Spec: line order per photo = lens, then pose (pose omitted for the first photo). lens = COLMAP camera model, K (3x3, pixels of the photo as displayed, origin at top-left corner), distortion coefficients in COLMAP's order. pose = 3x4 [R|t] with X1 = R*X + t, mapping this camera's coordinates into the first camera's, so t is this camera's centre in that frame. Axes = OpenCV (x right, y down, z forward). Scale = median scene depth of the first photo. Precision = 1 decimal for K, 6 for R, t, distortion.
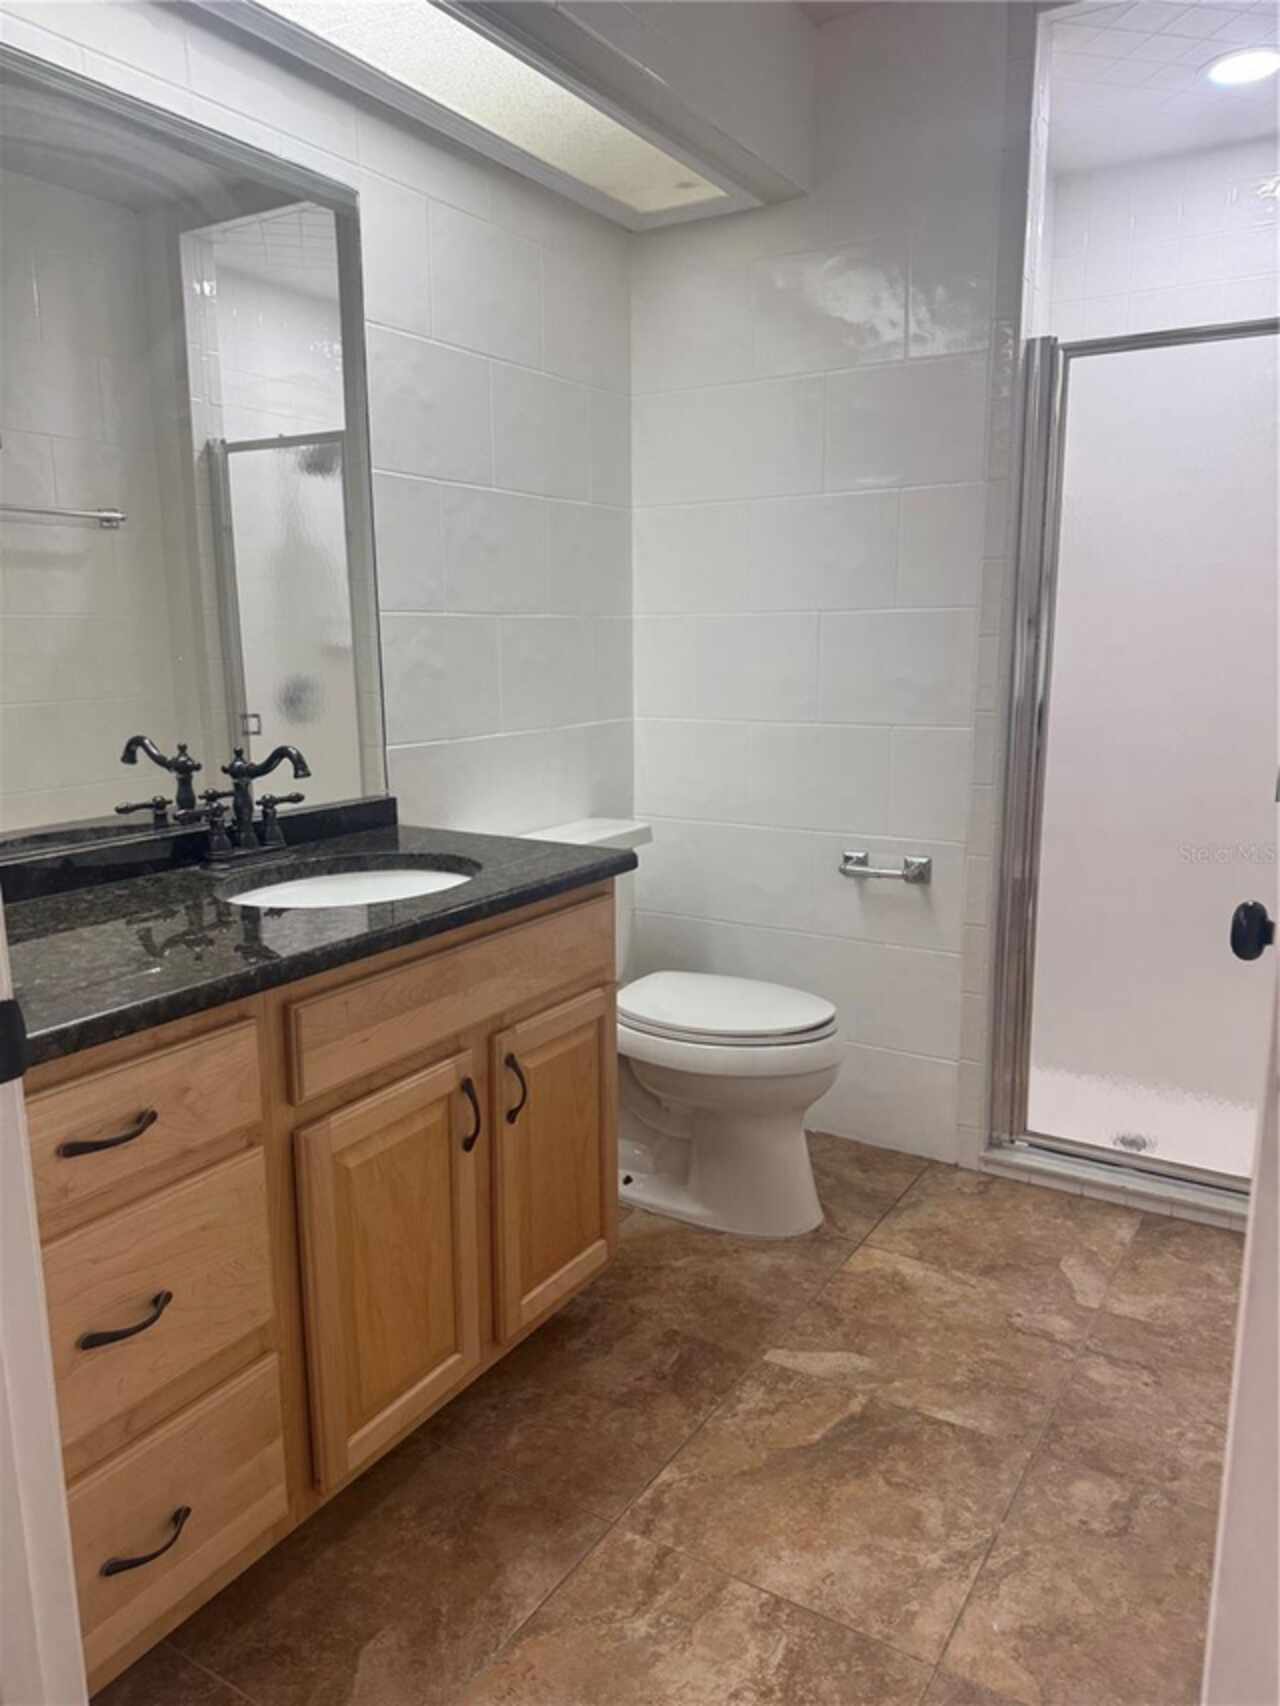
lens RADIAL K [[1215.6, 0, 638.2], [0, 1215.6, 845.0], [0, 0, 1]] dist [0.031217, -0.051268]
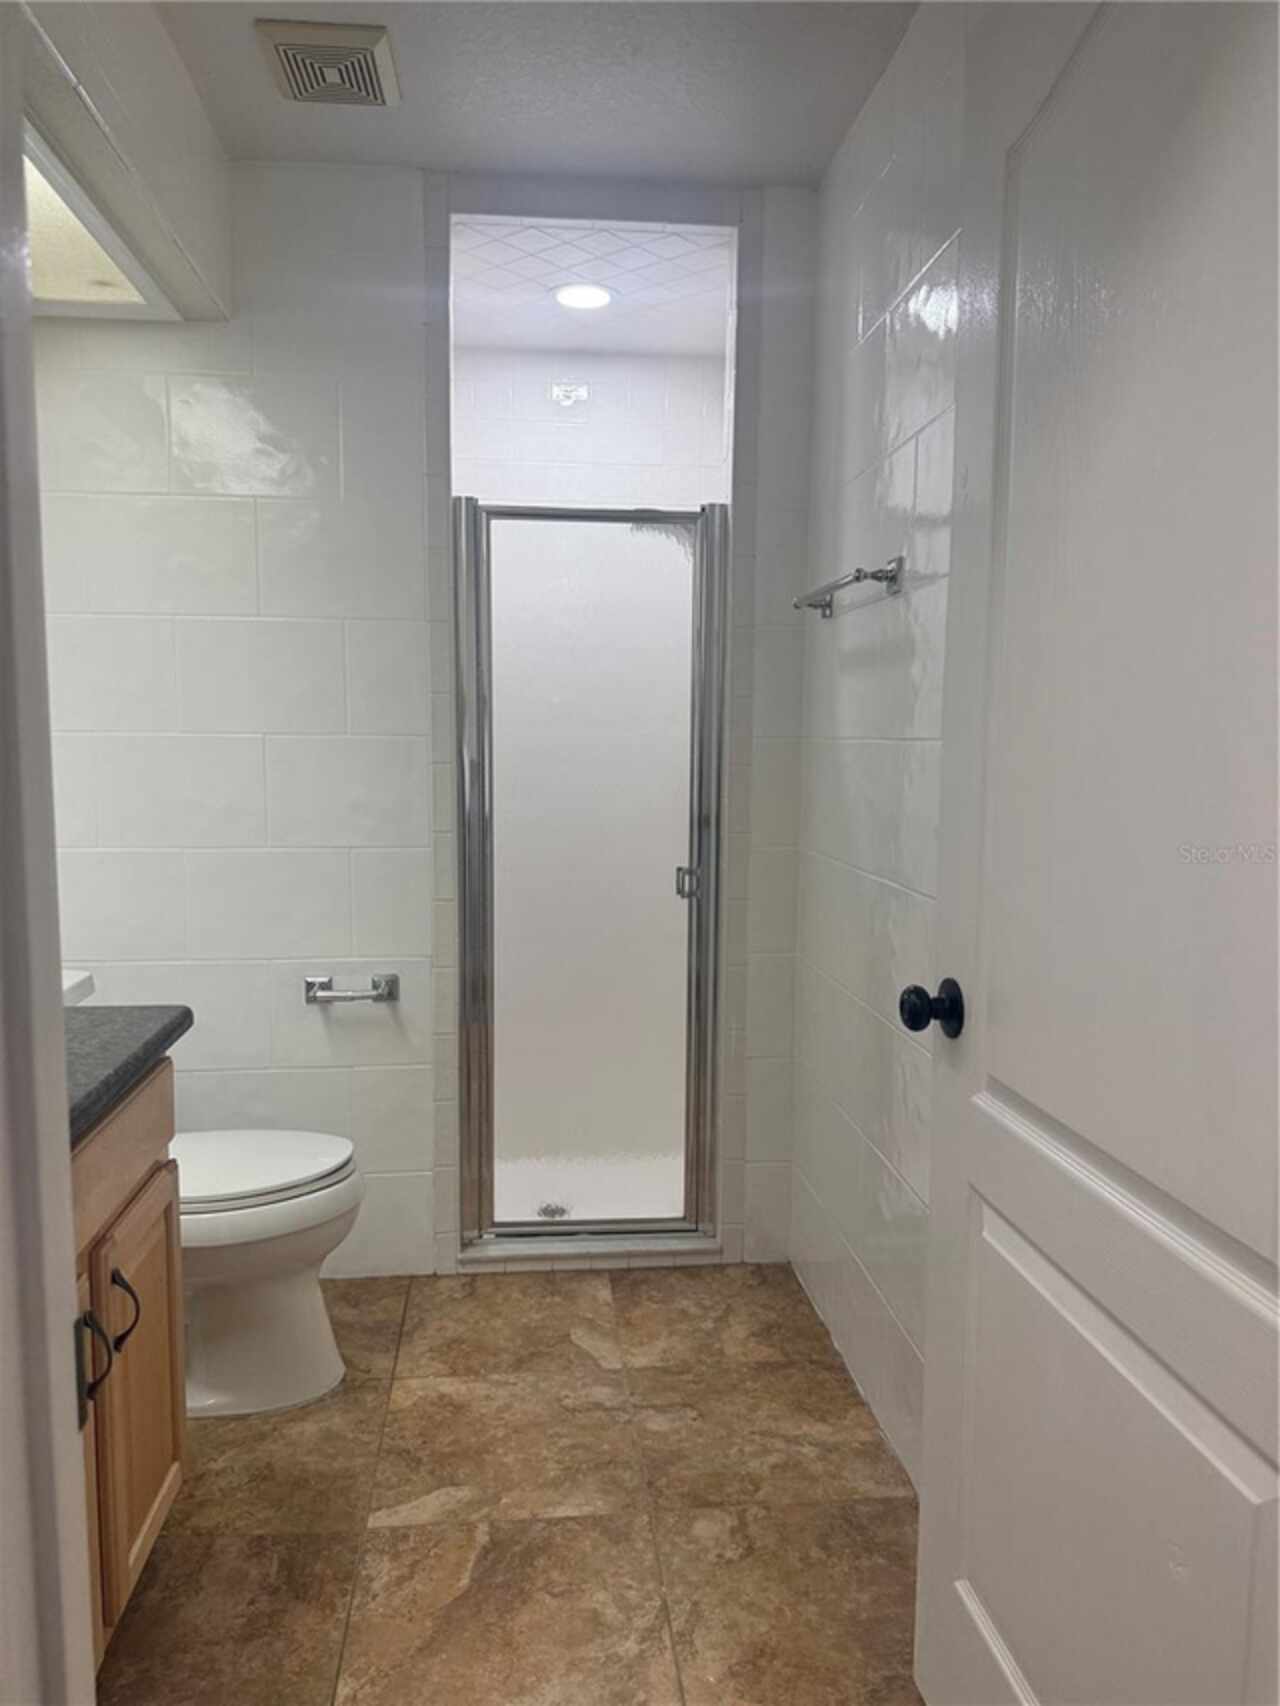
lens RADIAL K [[1215.6, 0, 644.7], [0, 1215.6, 839.9], [0, 0, 1]] dist [0.031217, -0.051268]
pose [[0.792814, -0.045013, 0.607799, -0.238404], [0.095901, 0.994059, -0.051475, -0.033550], [-0.601871, 0.099099, 0.792421, 0.060361]]
